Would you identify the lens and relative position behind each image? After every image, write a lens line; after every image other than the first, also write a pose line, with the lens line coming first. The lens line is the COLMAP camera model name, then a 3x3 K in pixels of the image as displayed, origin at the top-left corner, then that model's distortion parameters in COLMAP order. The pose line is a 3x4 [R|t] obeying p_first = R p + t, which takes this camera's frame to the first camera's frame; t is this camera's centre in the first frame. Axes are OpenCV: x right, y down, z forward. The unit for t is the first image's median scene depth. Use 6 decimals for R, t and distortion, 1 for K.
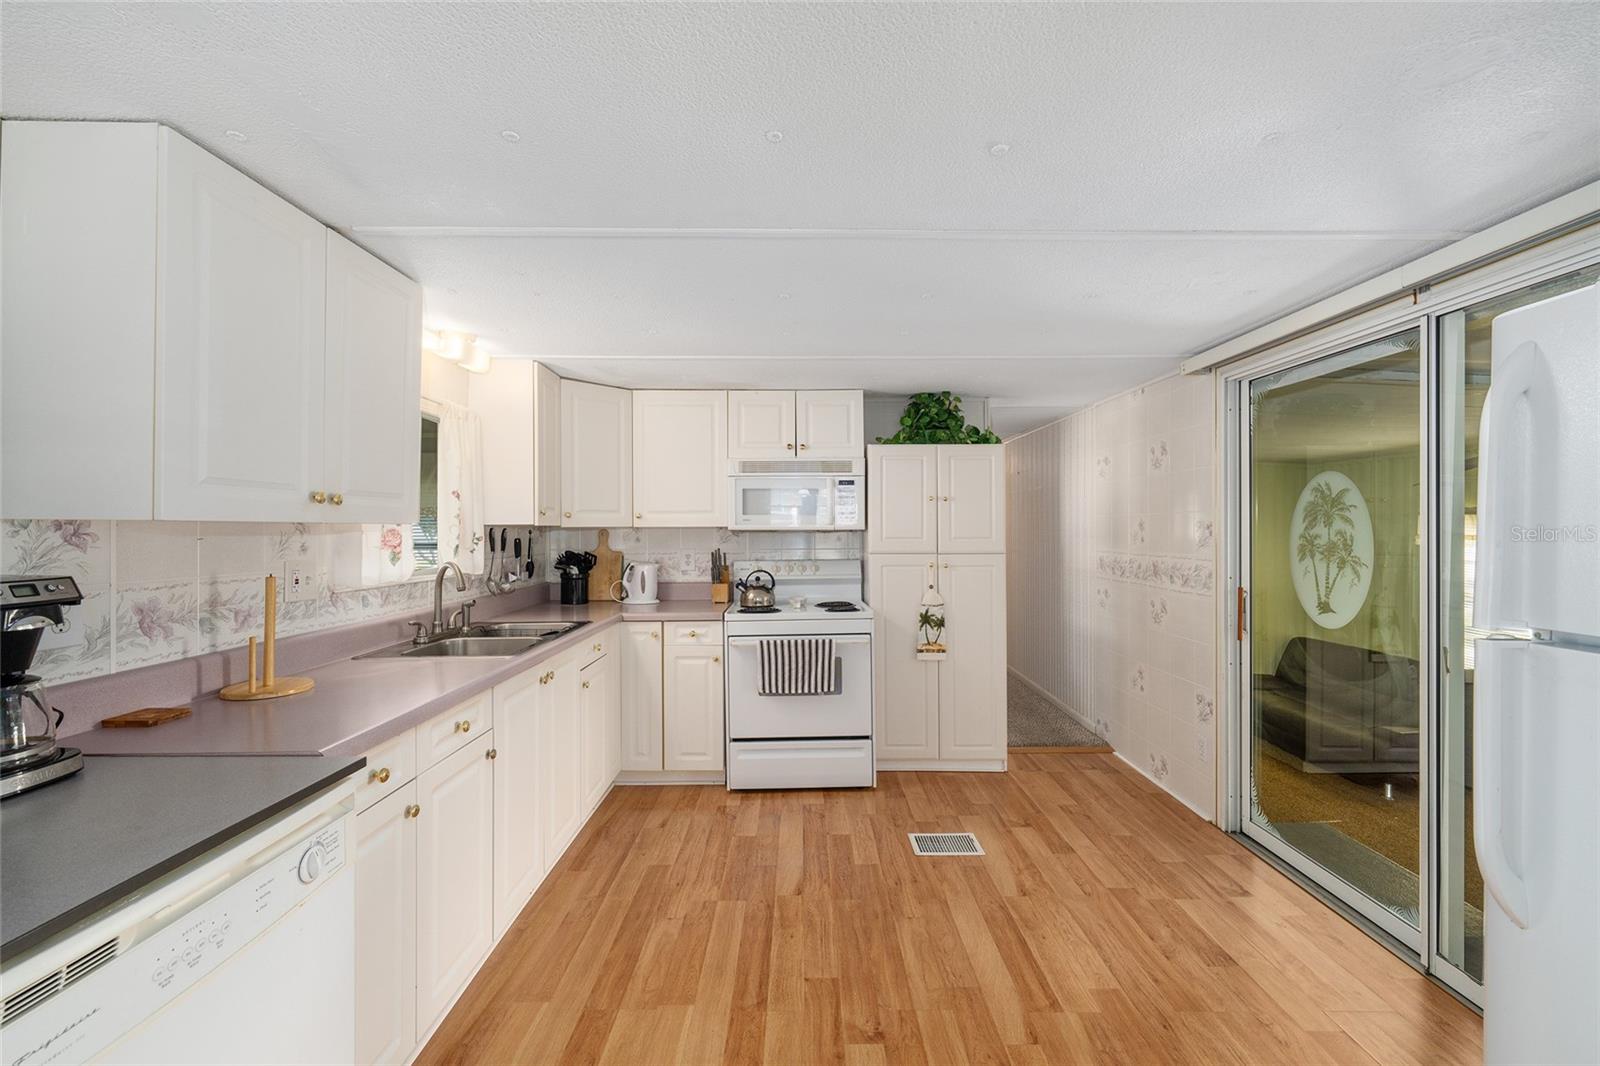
lens RADIAL K [[624.1, 0, 801.8], [0, 624.1, 526.9], [0, 0, 1]] dist [0.005911, -0.000036]
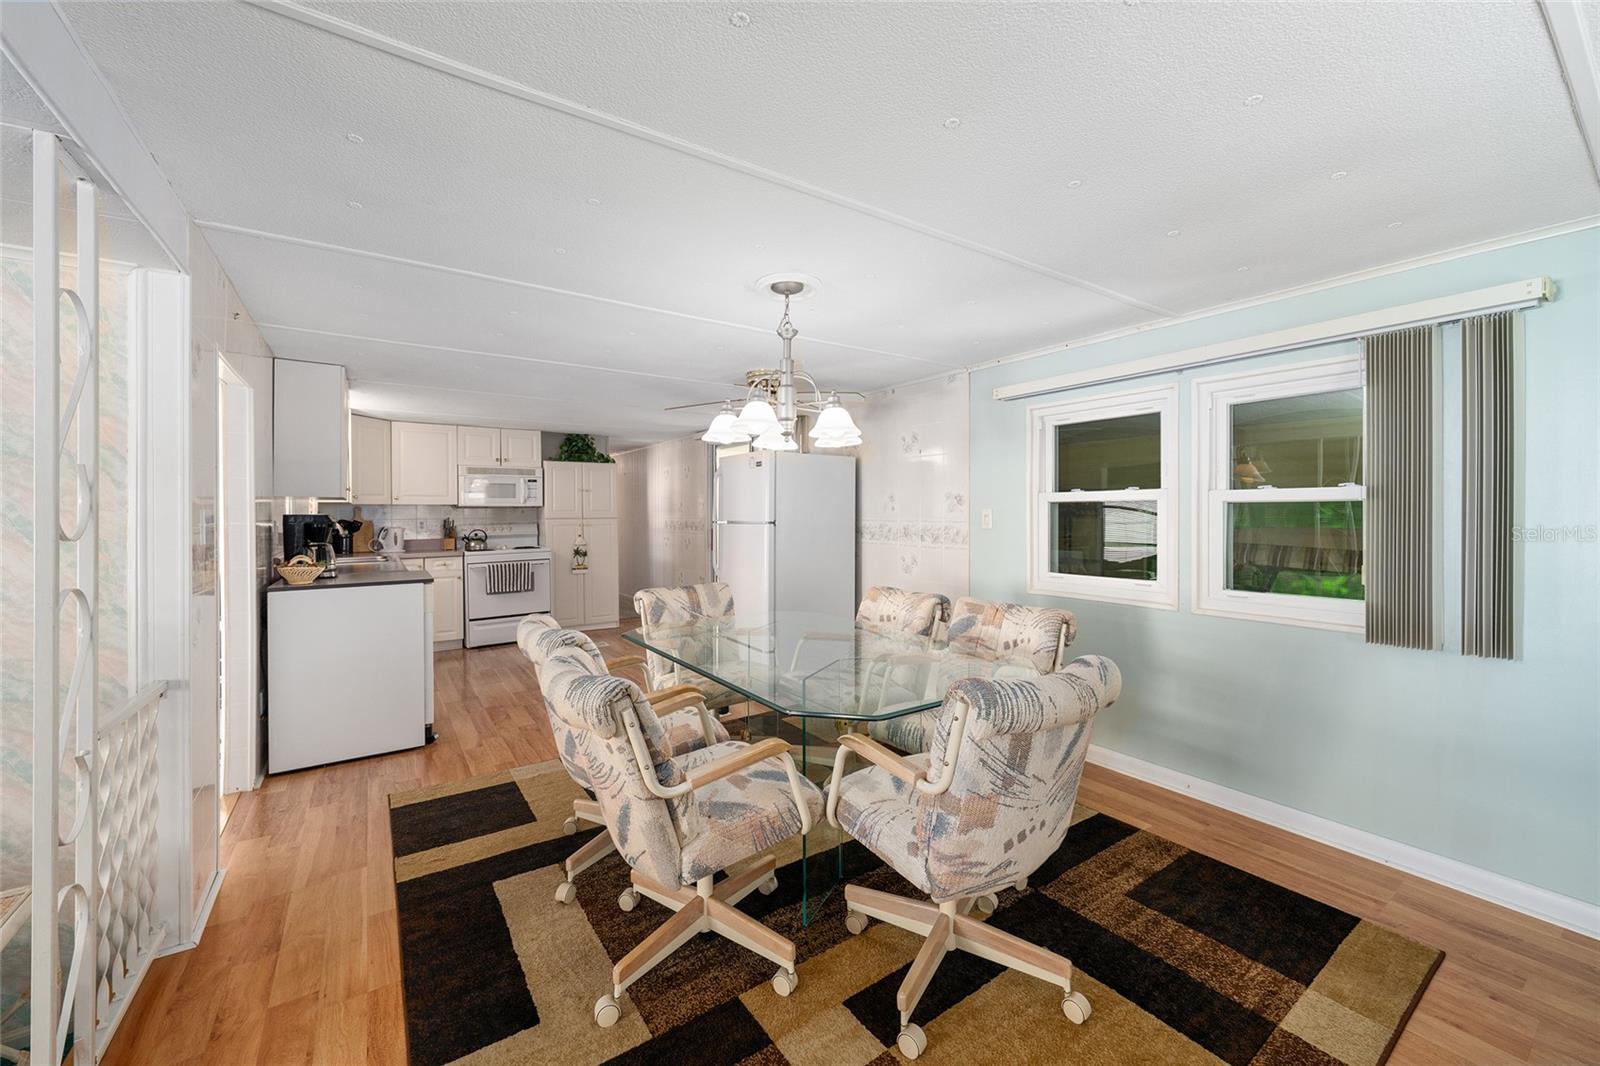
lens RADIAL K [[624.1, 0, 806.3], [0, 624.1, 513.4], [0, 0, 1]] dist [0.005911, -0.000036]
pose [[0.822554, -0.006113, 0.568655, -0.318317], [0.005163, 0.999981, 0.003282, 0.023611], [-0.568664, 0.000237, 0.822570, -1.002455]]
